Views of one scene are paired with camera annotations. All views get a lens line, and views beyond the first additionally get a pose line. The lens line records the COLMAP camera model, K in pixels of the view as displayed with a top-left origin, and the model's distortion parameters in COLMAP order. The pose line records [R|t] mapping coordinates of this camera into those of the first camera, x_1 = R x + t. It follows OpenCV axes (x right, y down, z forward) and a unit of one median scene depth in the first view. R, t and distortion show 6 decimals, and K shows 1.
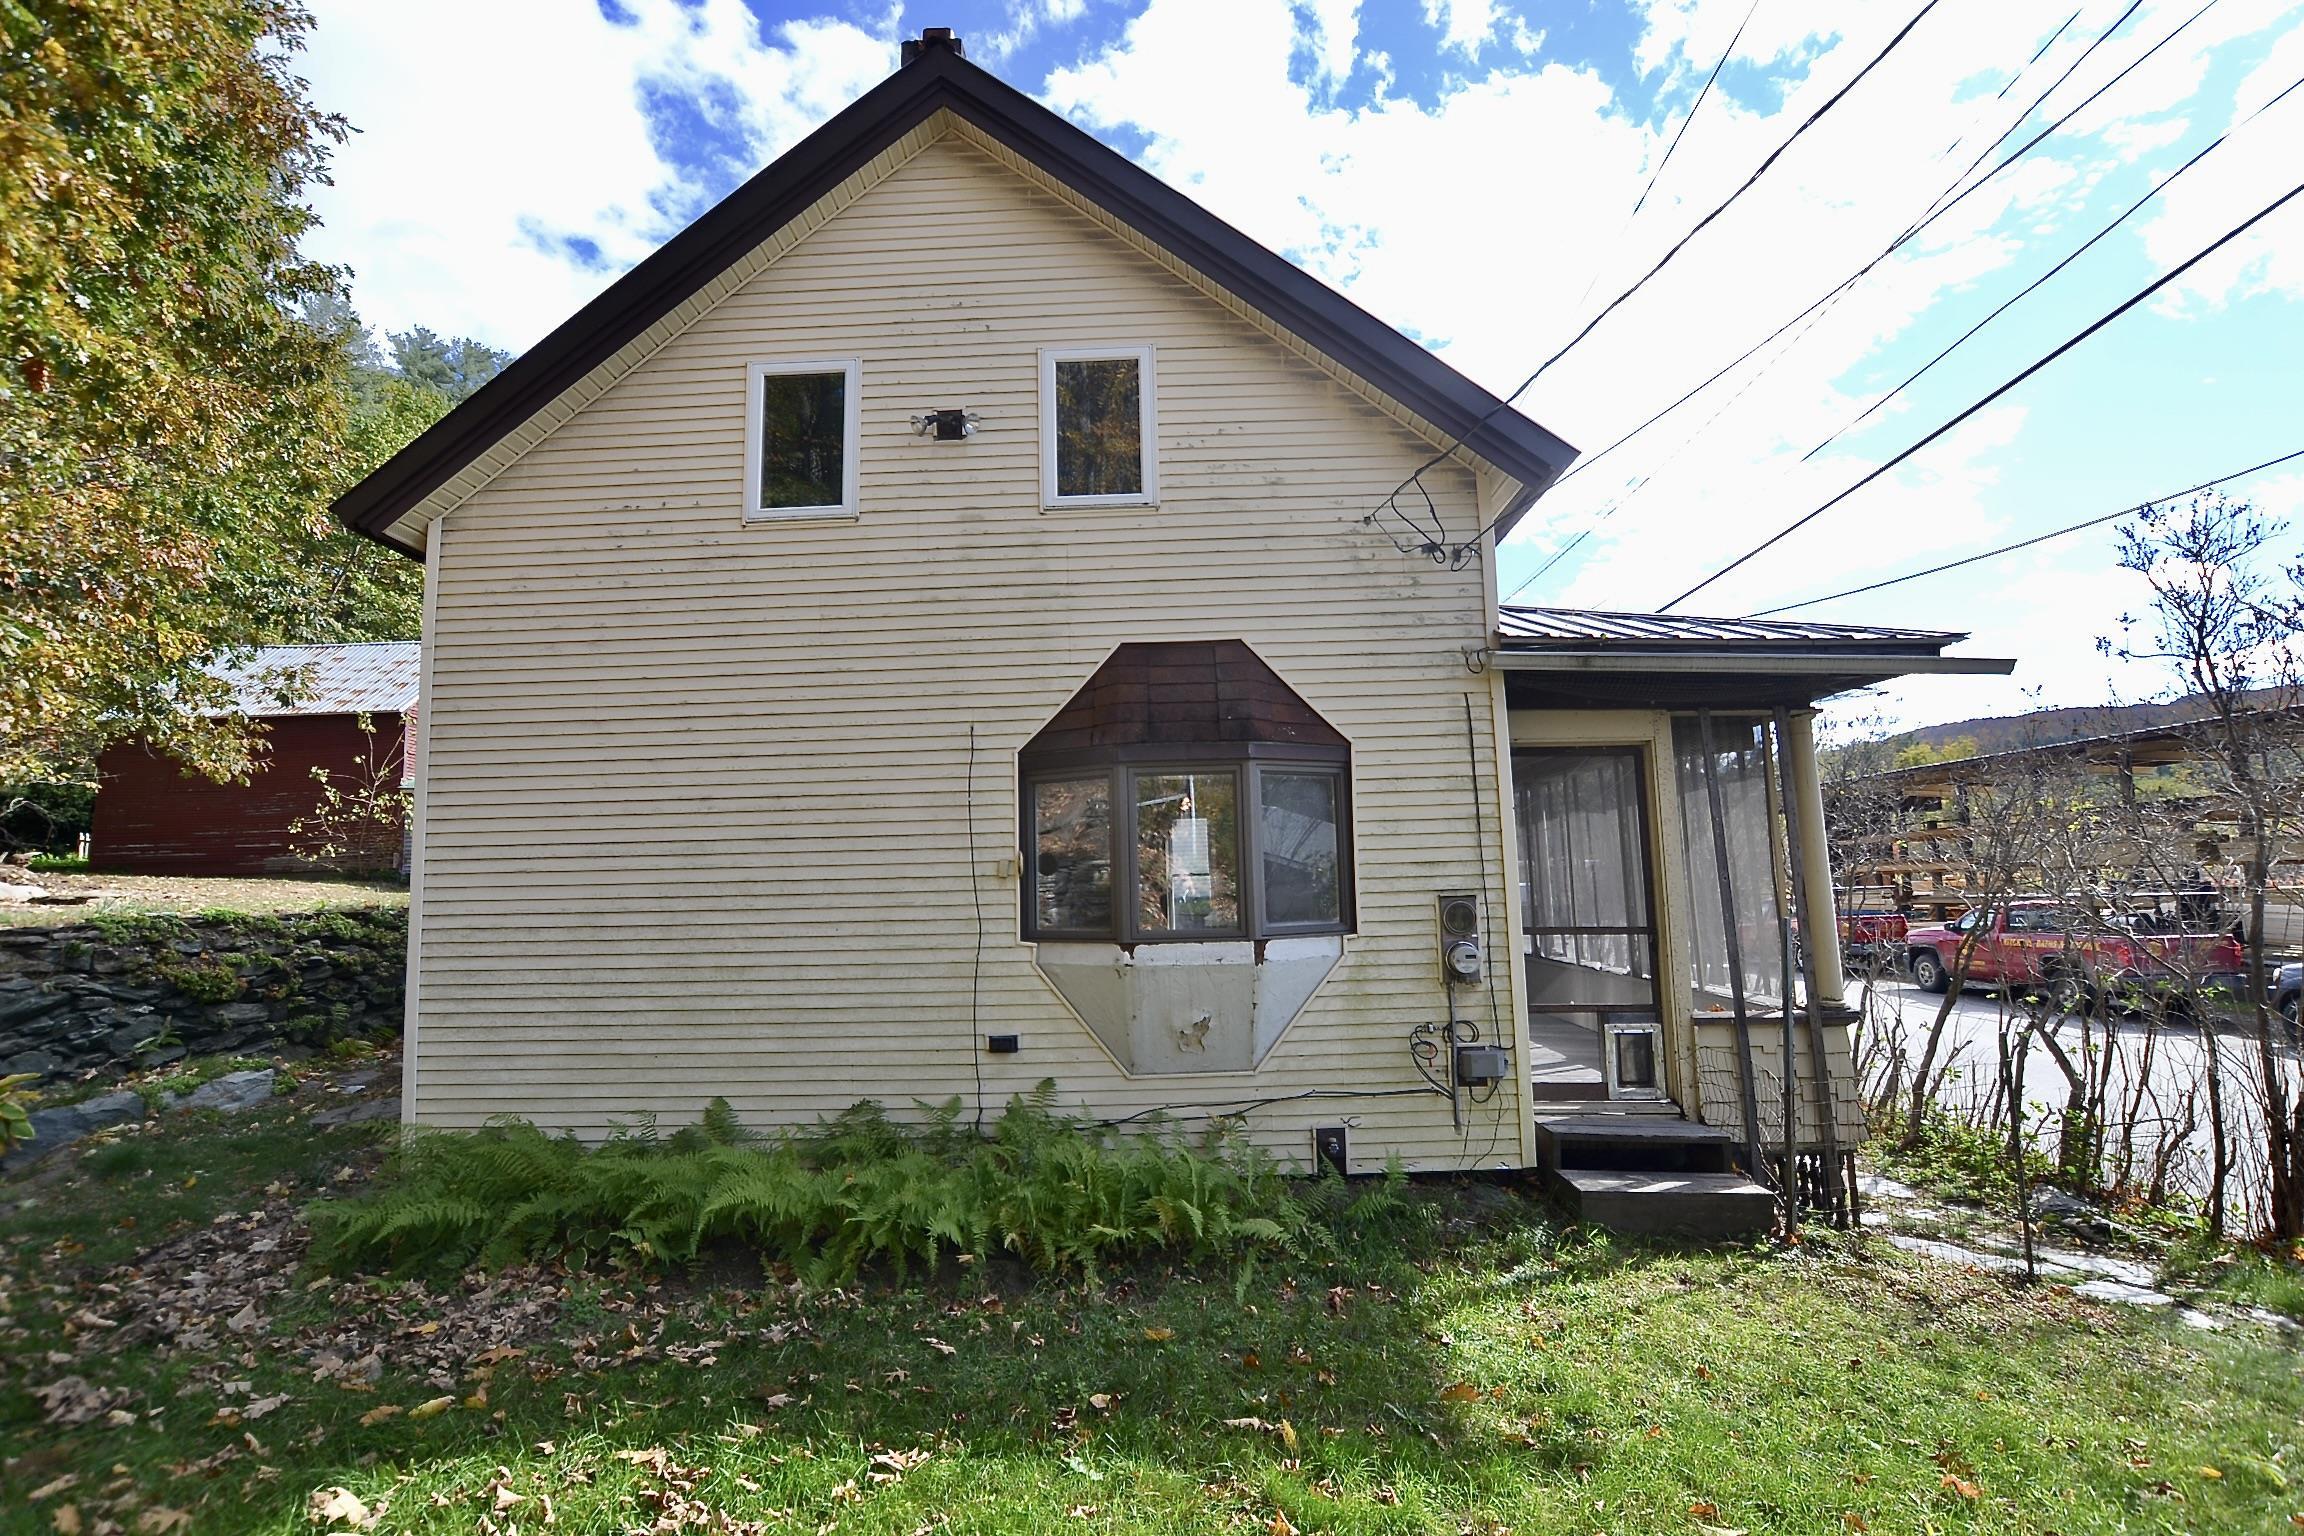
lens RADIAL K [[1007.0, 0, 1129.7], [0, 1007.0, 774.1], [0, 0, 1]] dist [-0.021150, 0.000908]
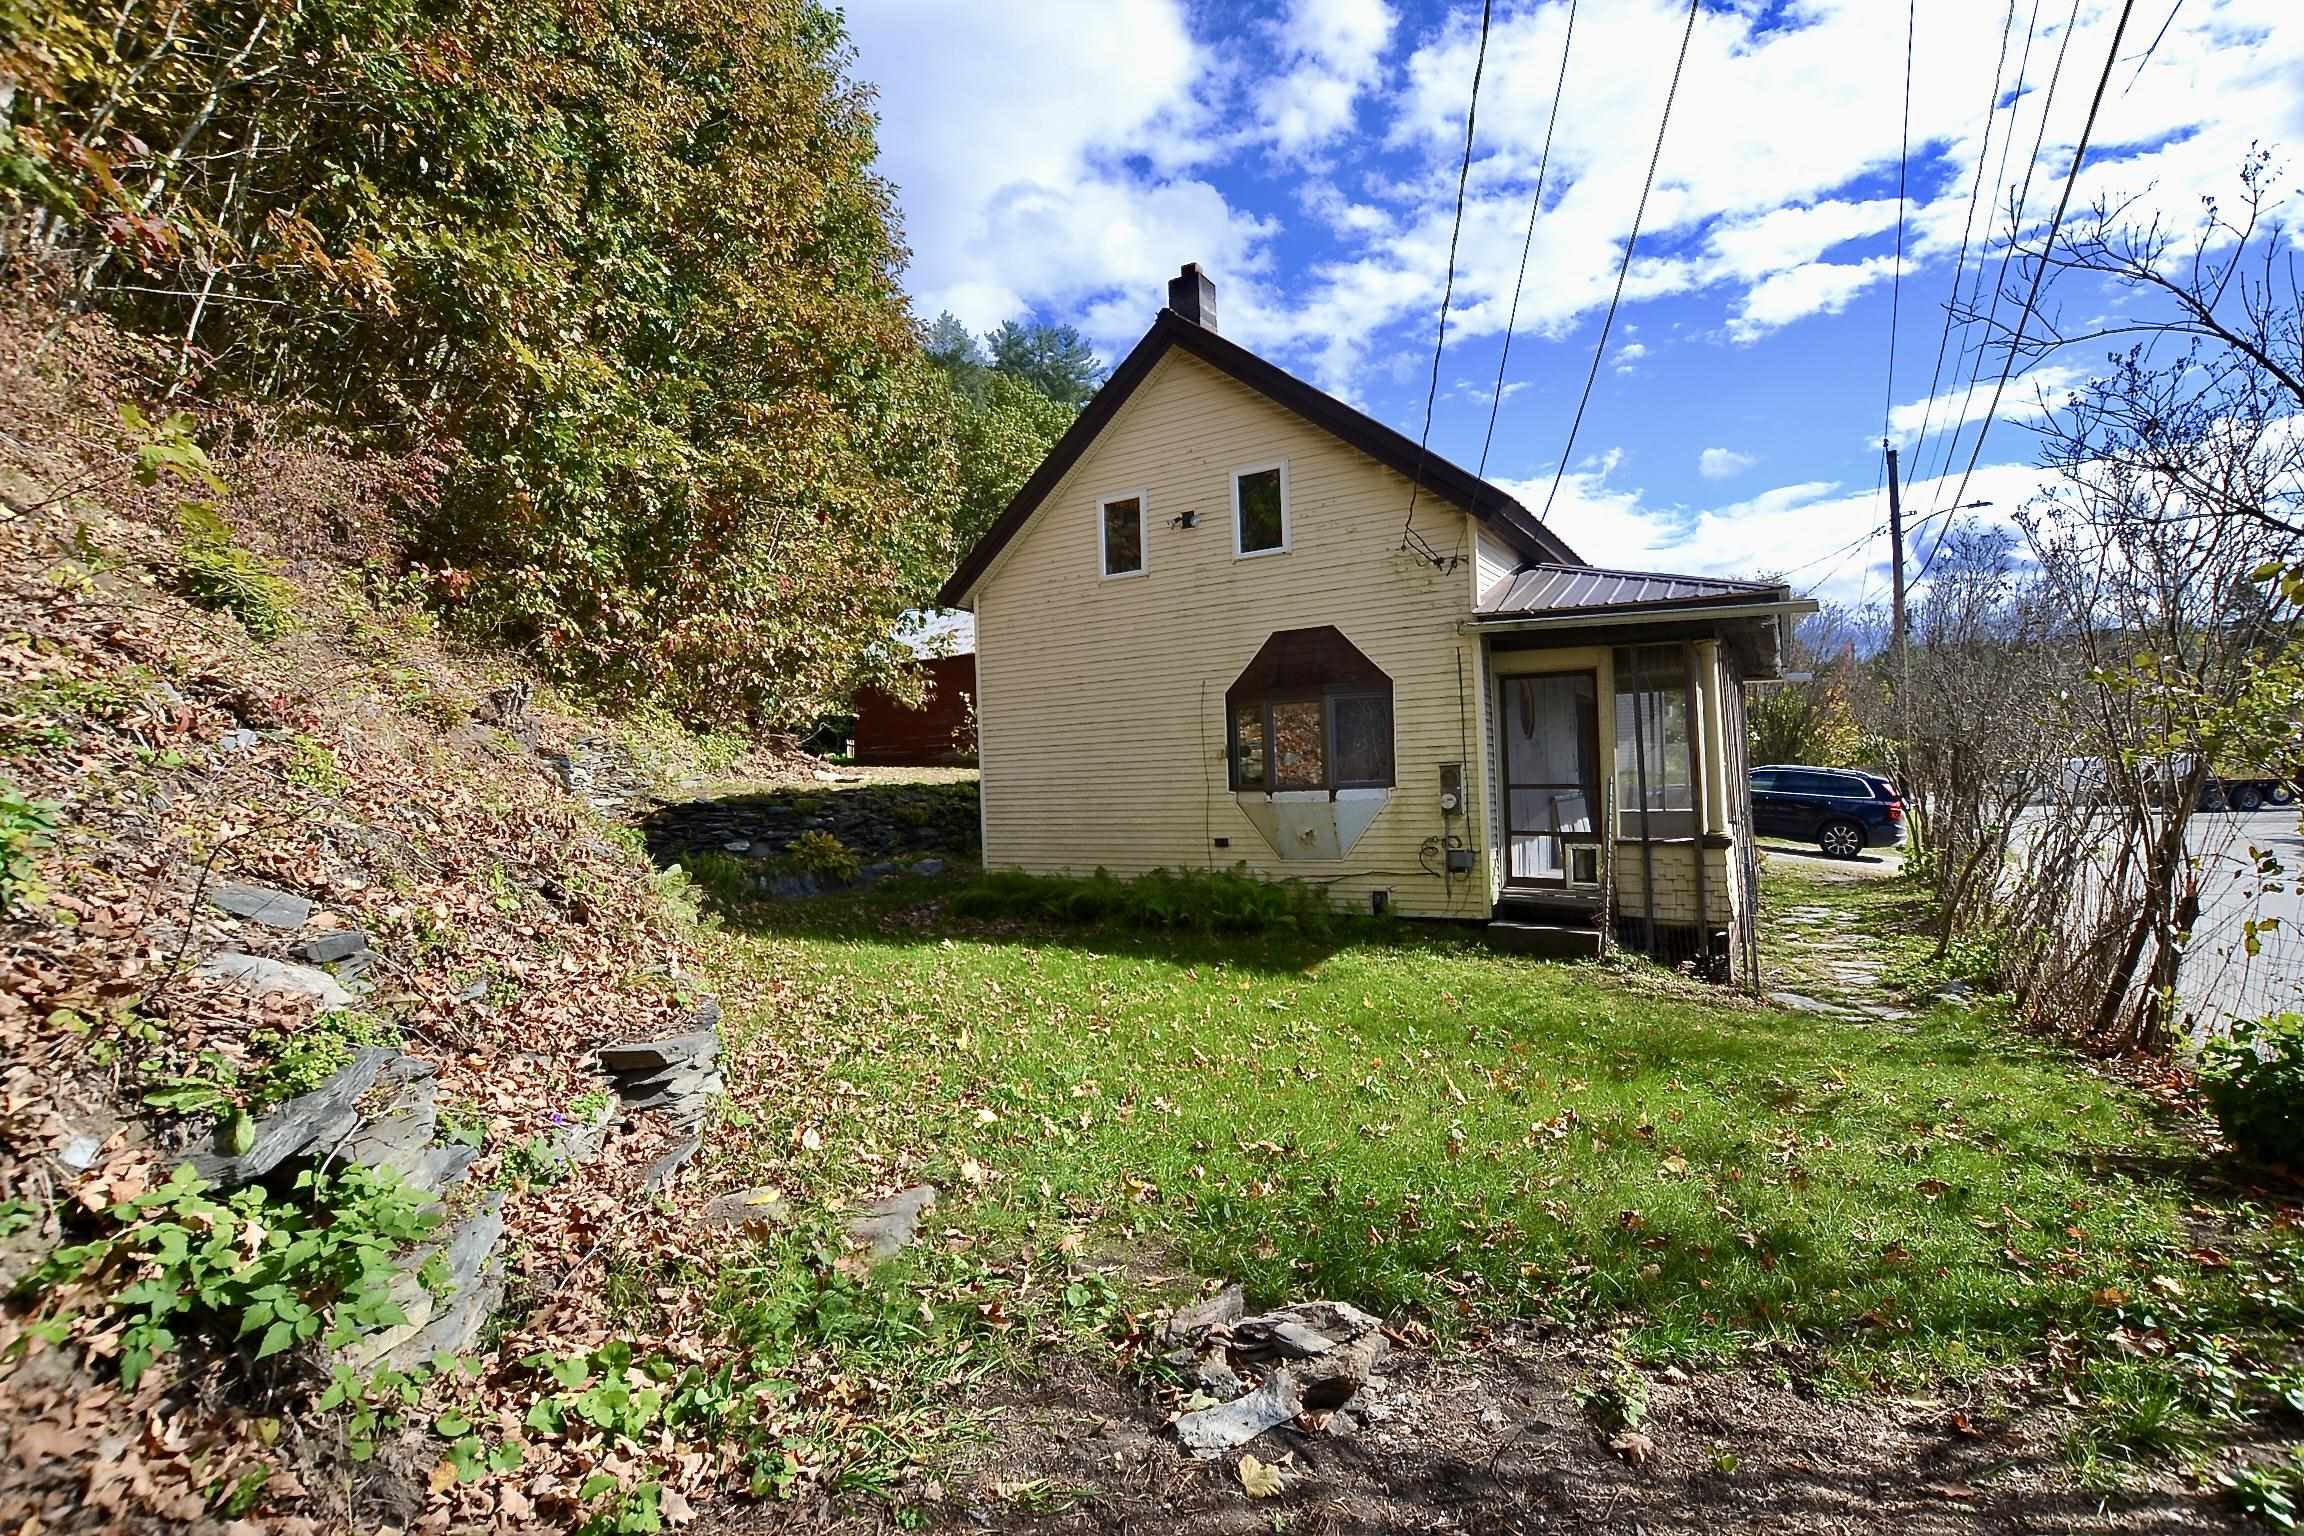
lens RADIAL K [[1106.2, 0, 1157.5], [0, 1106.2, 764.5], [0, 0, 1]] dist [0.004382, 0.000131]
pose [[0.861397, -0.011525, -0.507802, 0.827628], [0.064972, 0.994030, 0.087653, -0.078708], [0.503760, -0.108497, 0.857003, -0.865439]]
